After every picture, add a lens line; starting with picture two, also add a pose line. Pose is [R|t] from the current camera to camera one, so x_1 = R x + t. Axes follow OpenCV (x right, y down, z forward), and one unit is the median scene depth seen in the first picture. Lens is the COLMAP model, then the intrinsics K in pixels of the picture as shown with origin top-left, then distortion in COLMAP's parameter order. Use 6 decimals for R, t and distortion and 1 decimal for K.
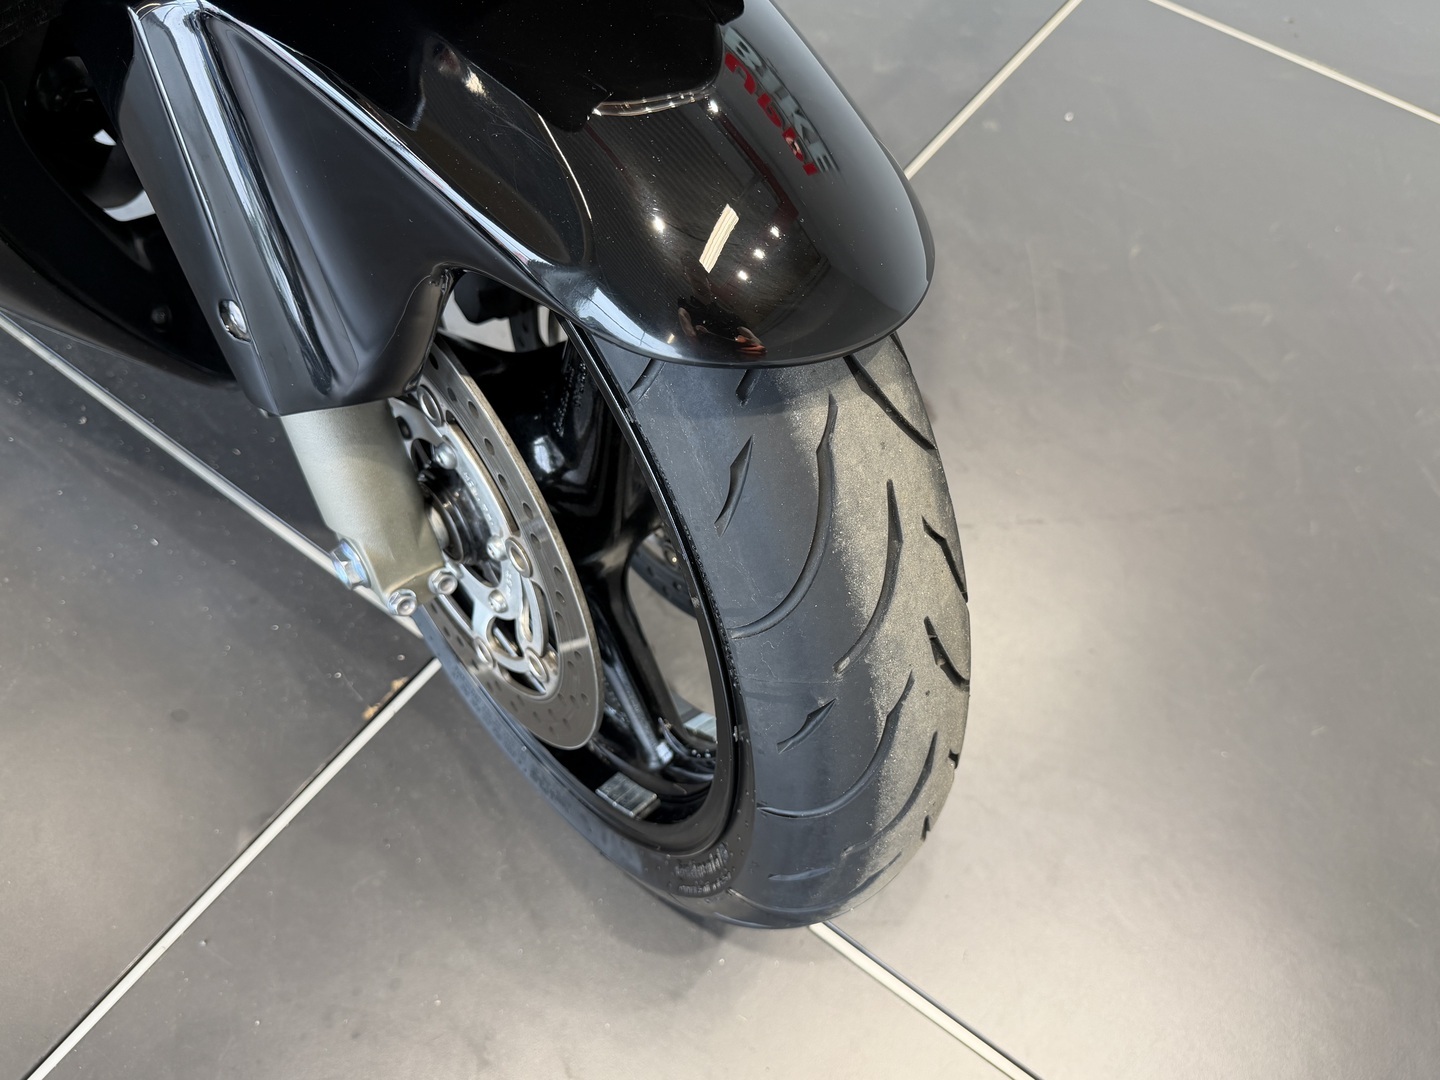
lens RADIAL K [[1092.1, 0, 726.8], [0, 1092.1, 537.0], [0, 0, 1]] dist [0.155024, -0.270463]
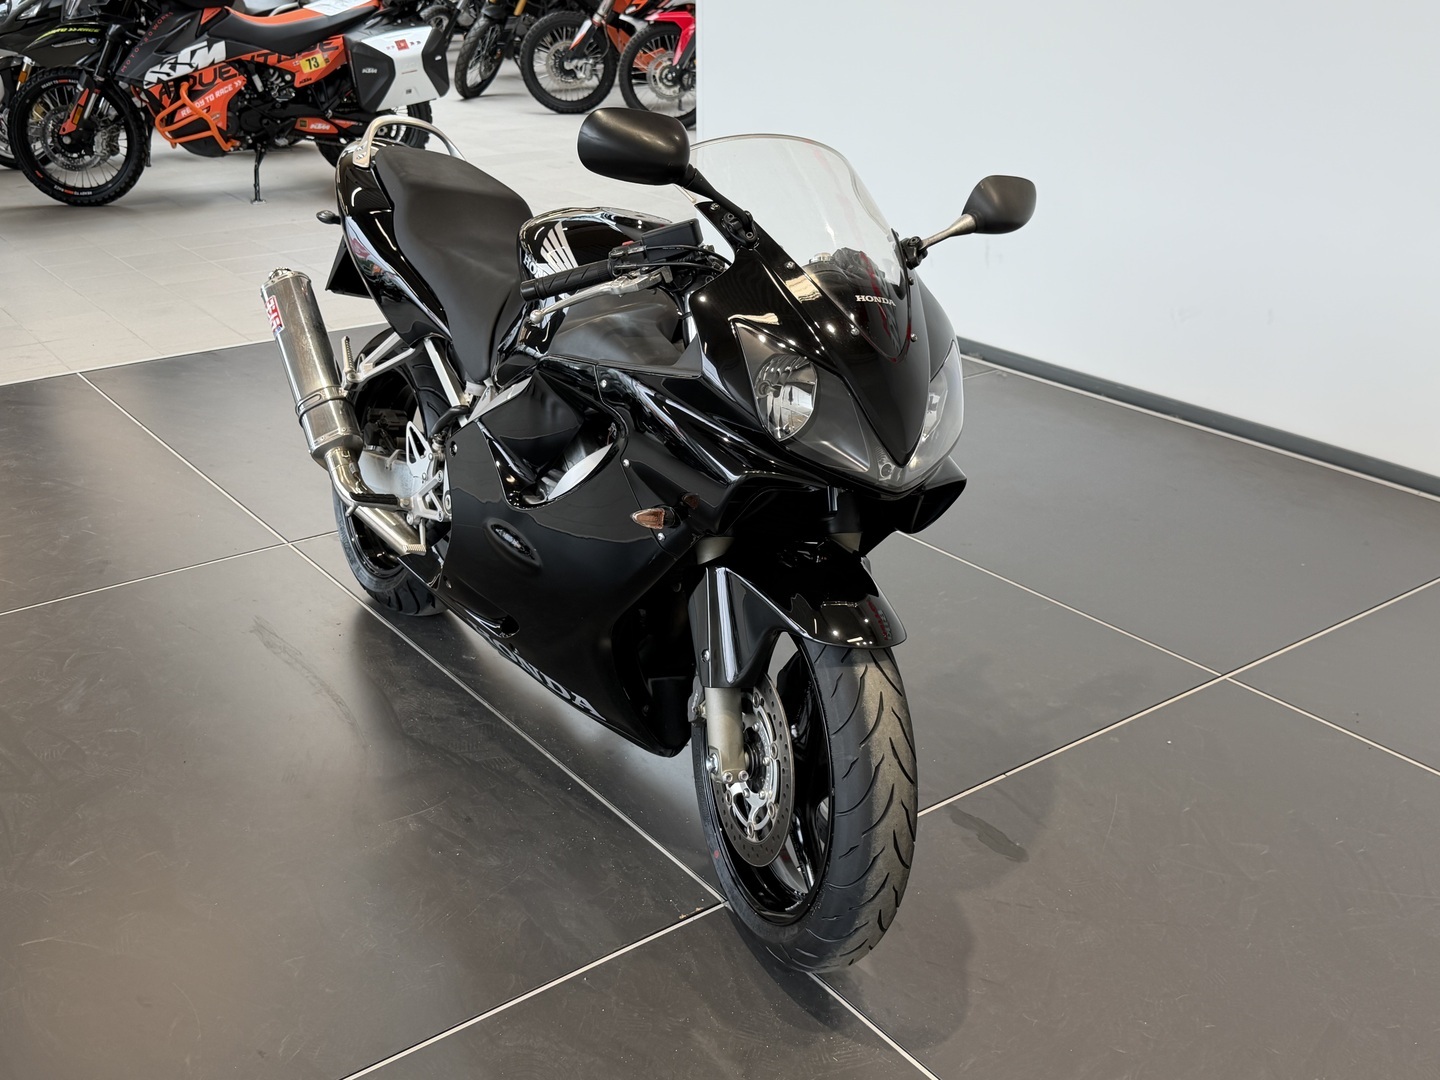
lens RADIAL K [[1515.6, 0, 729.1], [0, 1515.6, 533.1], [0, 0, 1]] dist [0.157287, 0.025592]
pose [[0.955405, 0.068043, -0.287352, 0.994817], [-0.222436, 0.805852, -0.548749, 2.202334], [0.194224, 0.588195, 0.785050, -3.056276]]
